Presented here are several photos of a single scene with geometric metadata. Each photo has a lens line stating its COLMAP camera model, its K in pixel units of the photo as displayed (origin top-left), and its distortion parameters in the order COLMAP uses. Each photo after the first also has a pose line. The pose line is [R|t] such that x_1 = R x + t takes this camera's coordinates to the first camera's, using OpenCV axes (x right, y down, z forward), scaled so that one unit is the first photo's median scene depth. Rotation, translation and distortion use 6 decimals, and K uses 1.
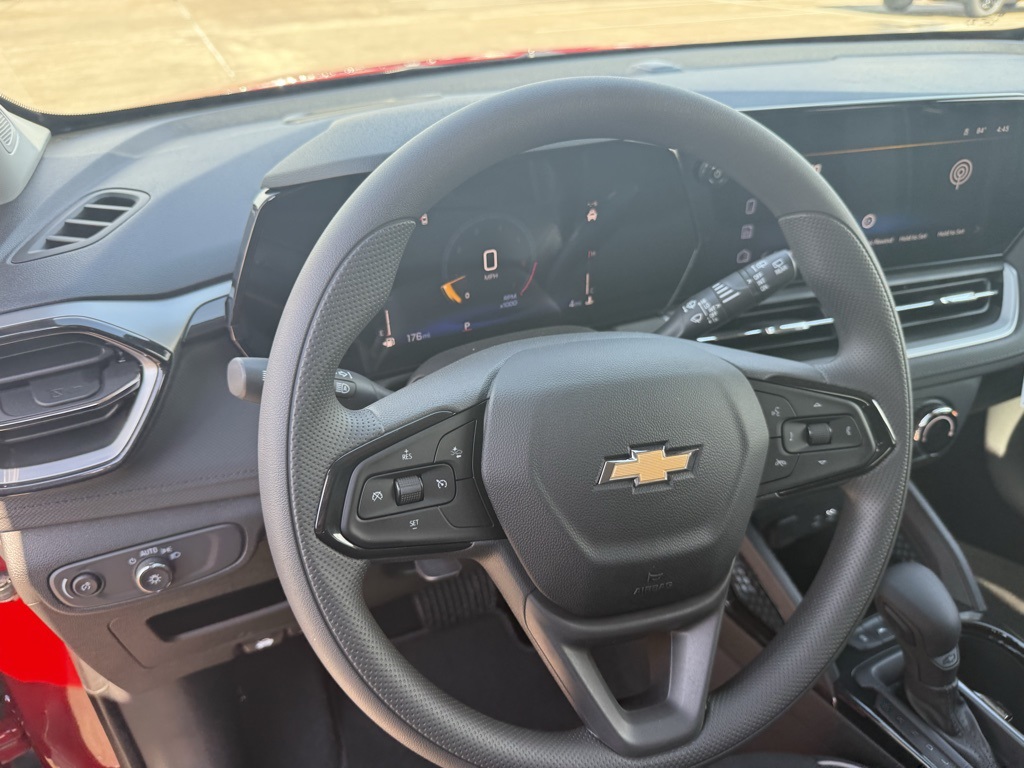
lens RADIAL K [[1421.0, 0, 534.9], [0, 1421.0, 387.8], [0, 0, 1]] dist [0.166369, -0.309726]
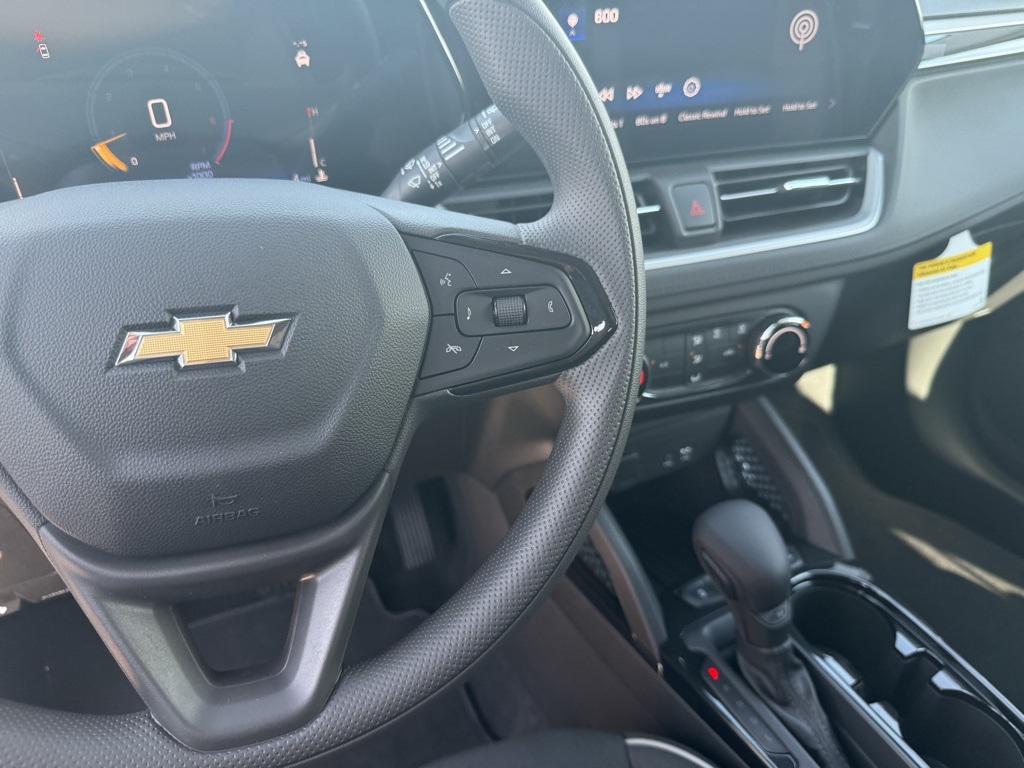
lens RADIAL K [[1325.4, 0, 658.1], [0, 1325.4, 444.6], [0, 0, 1]] dist [0.034717, -0.036924]
pose [[0.999849, -0.012817, 0.011771, 0.213013], [0.012315, 0.999050, 0.041803, 0.058744], [-0.012296, -0.041652, 0.999057, 0.248546]]
